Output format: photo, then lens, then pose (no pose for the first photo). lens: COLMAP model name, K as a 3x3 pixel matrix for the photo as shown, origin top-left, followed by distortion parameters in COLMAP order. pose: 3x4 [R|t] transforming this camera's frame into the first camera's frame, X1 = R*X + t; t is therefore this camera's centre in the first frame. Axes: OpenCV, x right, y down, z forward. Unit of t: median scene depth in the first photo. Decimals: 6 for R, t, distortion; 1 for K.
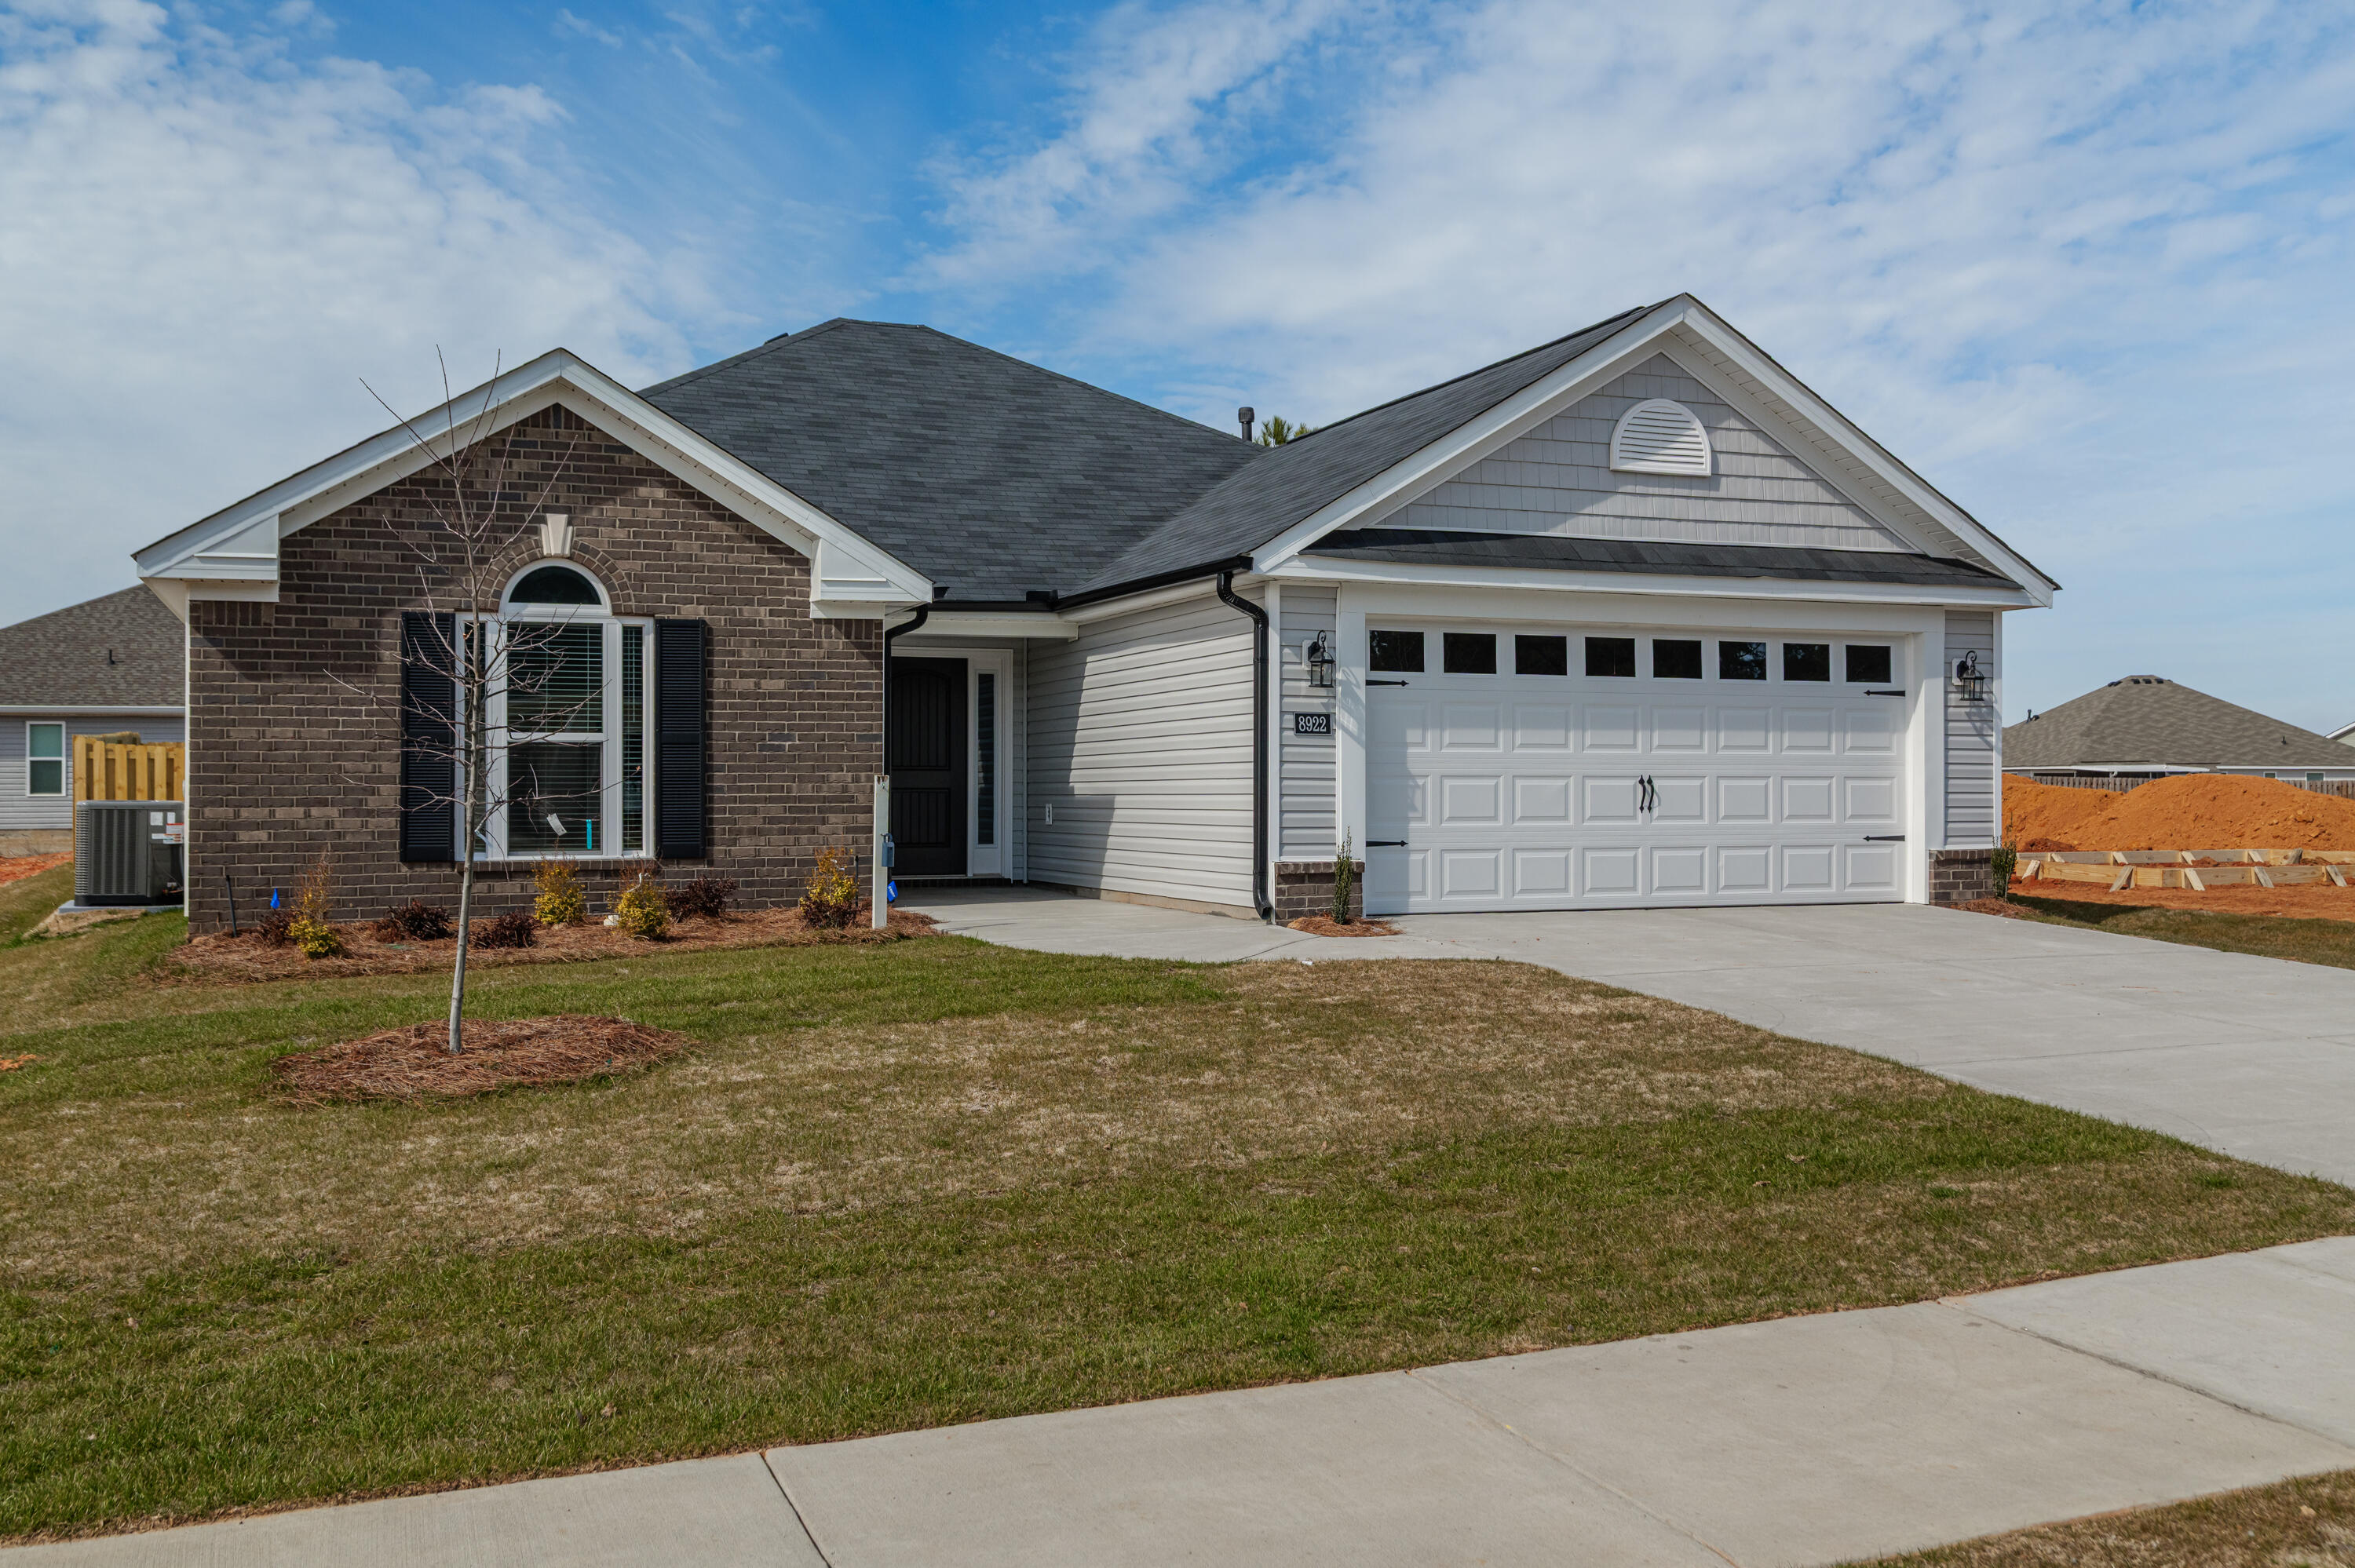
lens RADIAL K [[2139.9, 0, 1179.4], [0, 2139.9, 769.6], [0, 0, 1]] dist [-0.011067, -0.006205]
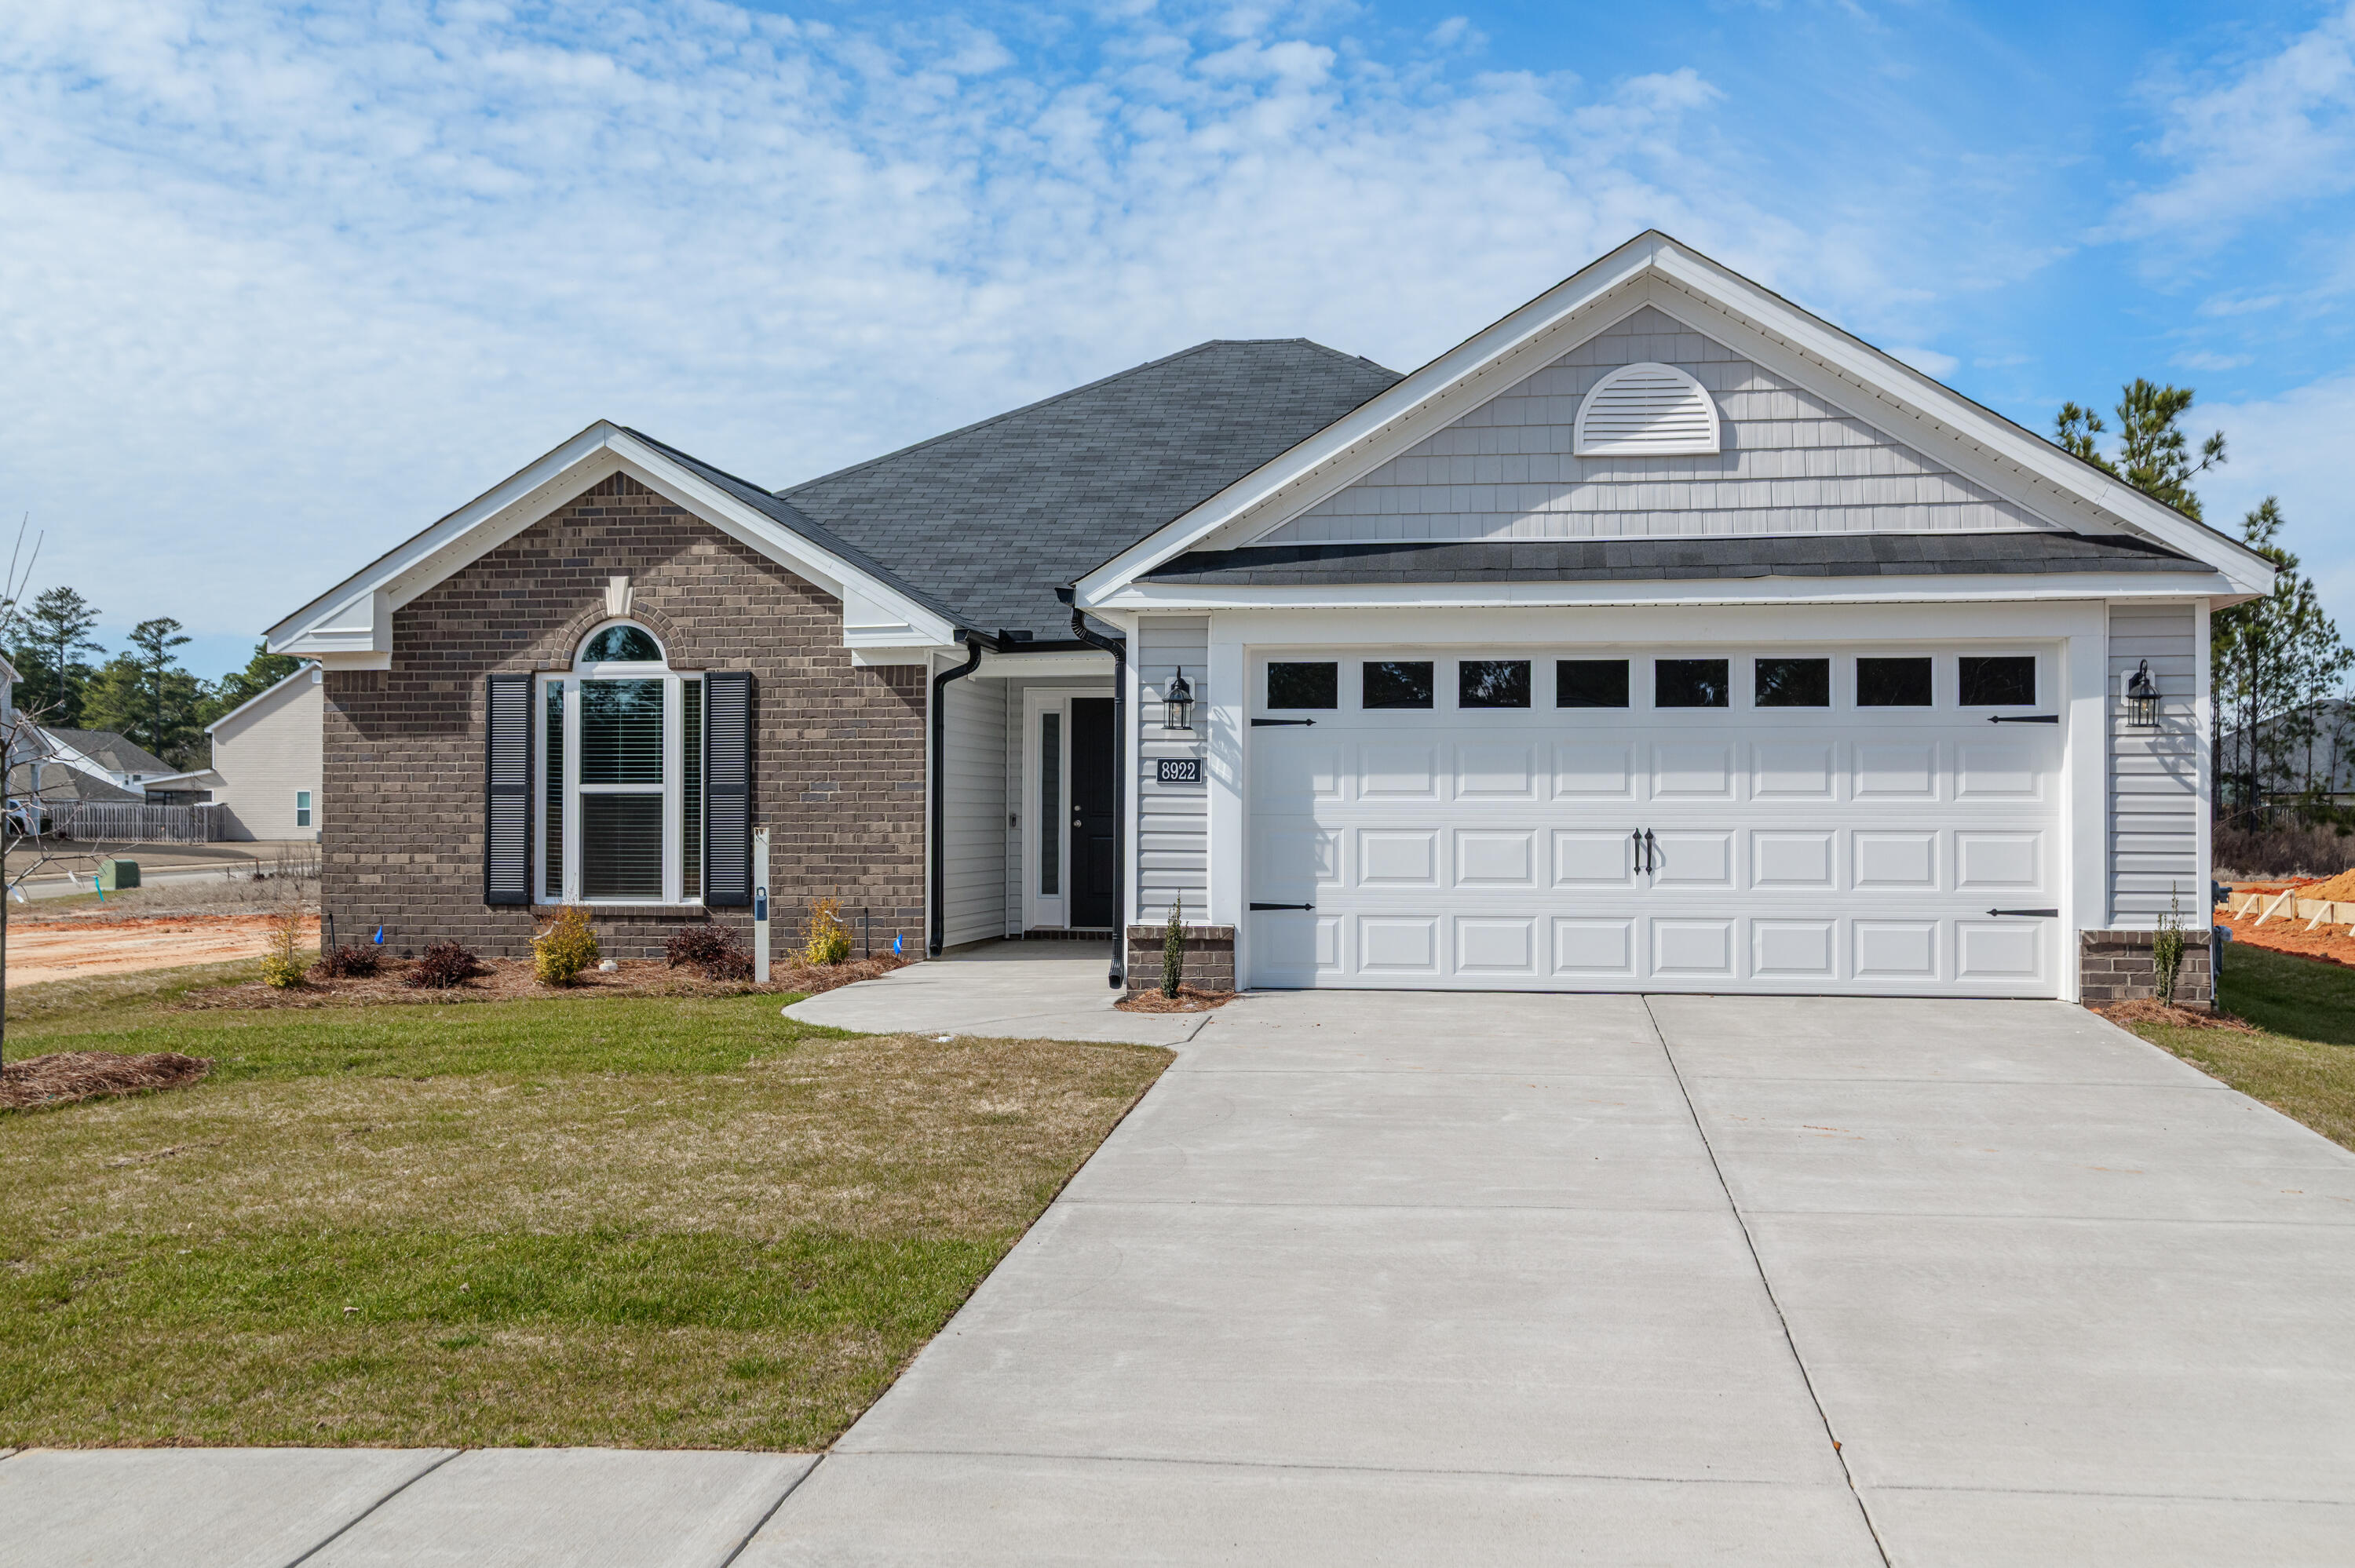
lens RADIAL K [[2356.5, 0, 1177.9], [0, 2356.5, 802.1], [0, 0, 1]] dist [-0.002906, 0.000000]
pose [[0.857359, -0.002014, -0.514715, 0.523638], [0.001341, 0.999998, -0.001680, -0.006090], [0.514717, 0.000751, 0.857360, 0.144205]]
